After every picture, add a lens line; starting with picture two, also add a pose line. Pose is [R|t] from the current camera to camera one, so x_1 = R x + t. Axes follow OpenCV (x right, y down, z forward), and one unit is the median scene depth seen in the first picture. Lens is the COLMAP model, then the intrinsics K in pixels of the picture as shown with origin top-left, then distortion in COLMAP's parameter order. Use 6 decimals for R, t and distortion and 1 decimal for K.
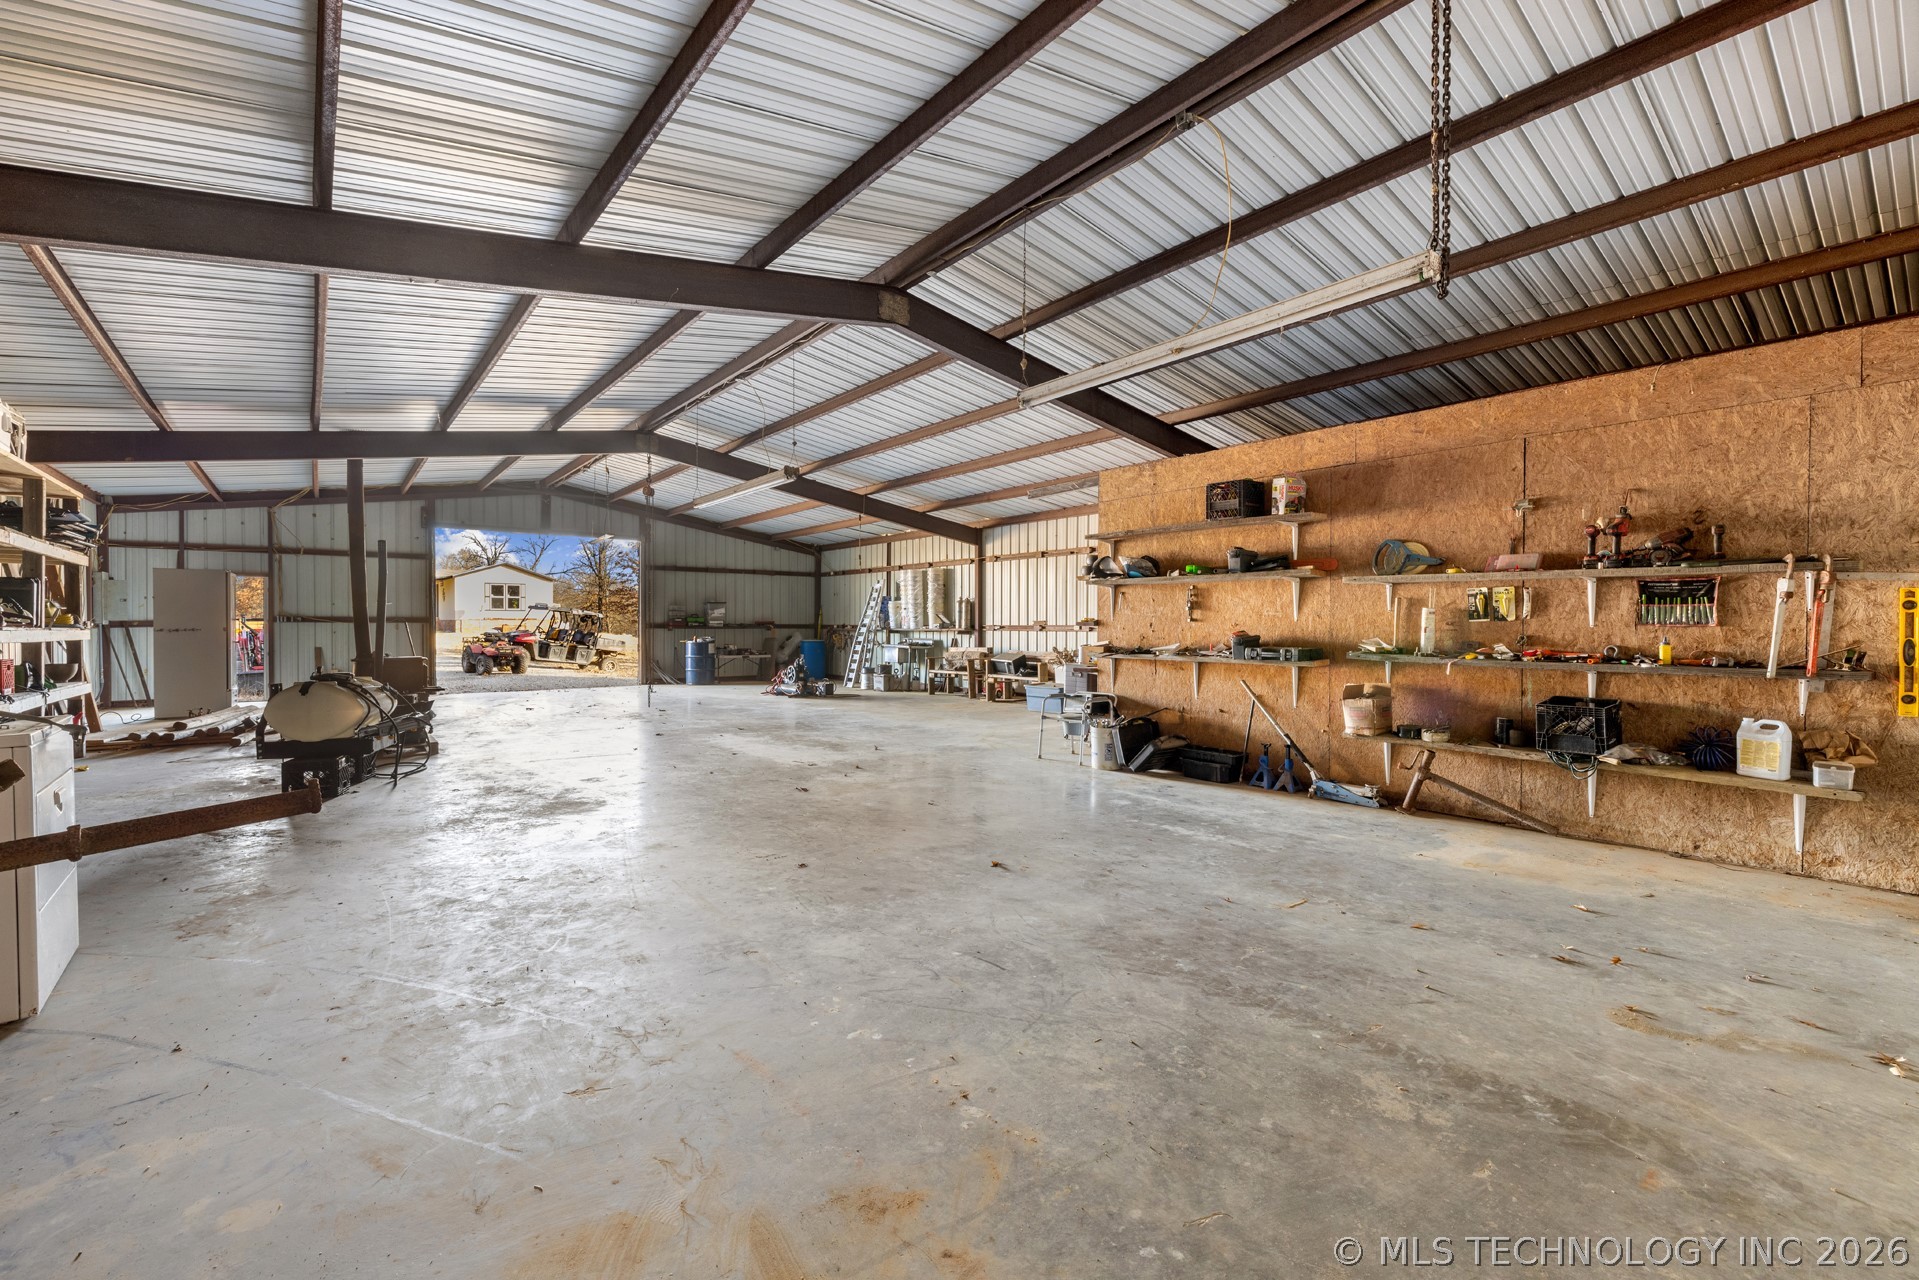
lens RADIAL K [[814.3, 0, 950.3], [0, 814.3, 632.0], [0, 0, 1]] dist [0.001121, -0.000145]
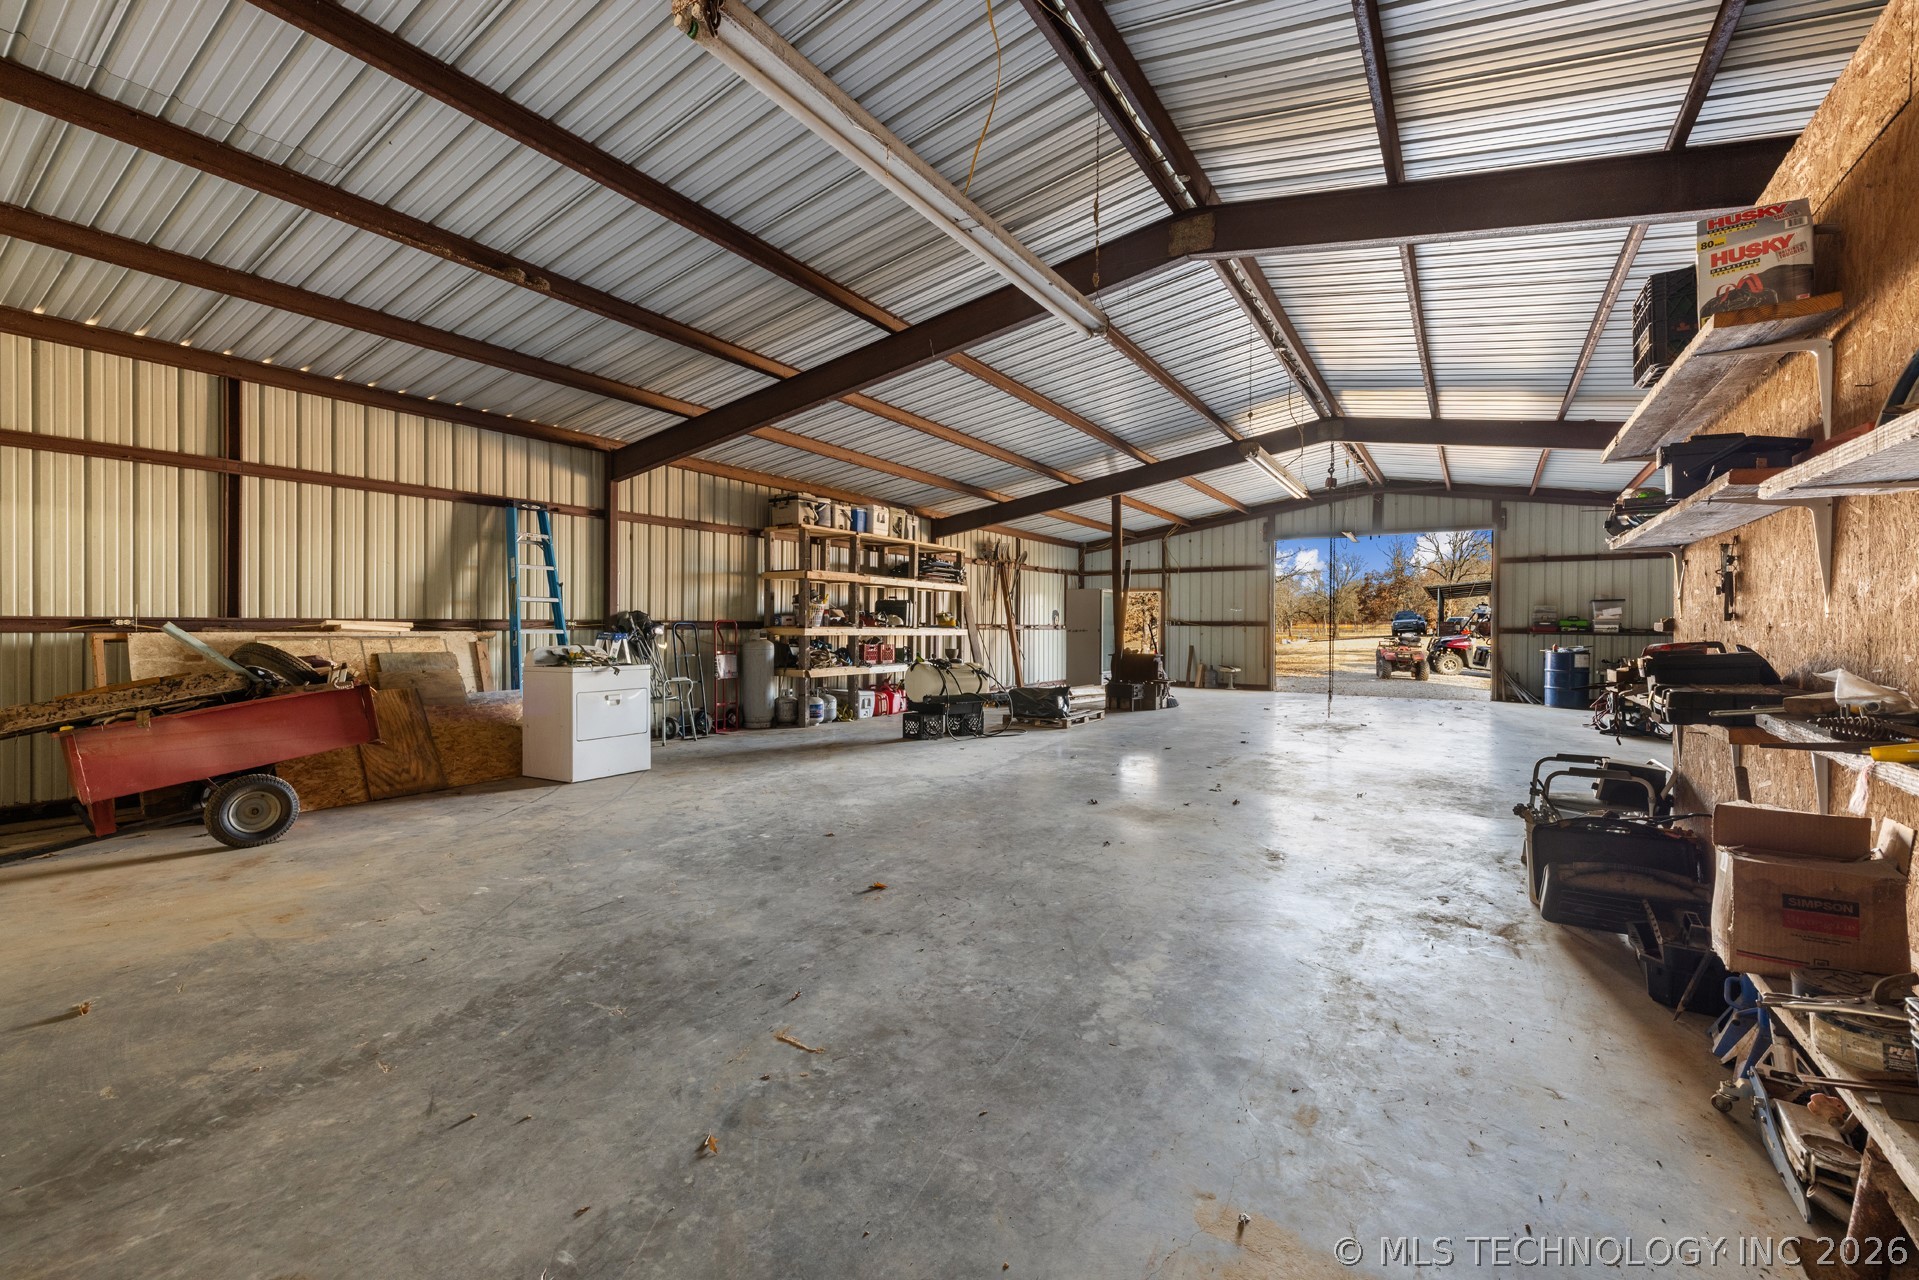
lens RADIAL K [[814.3, 0, 948.1], [0, 814.3, 635.2], [0, 0, 1]] dist [0.001121, -0.000145]
pose [[0.316887, 0.011420, -0.948395, 1.296888], [-0.014041, 0.999874, 0.007349, -0.006020], [0.948359, 0.010988, 0.317007, 1.075032]]
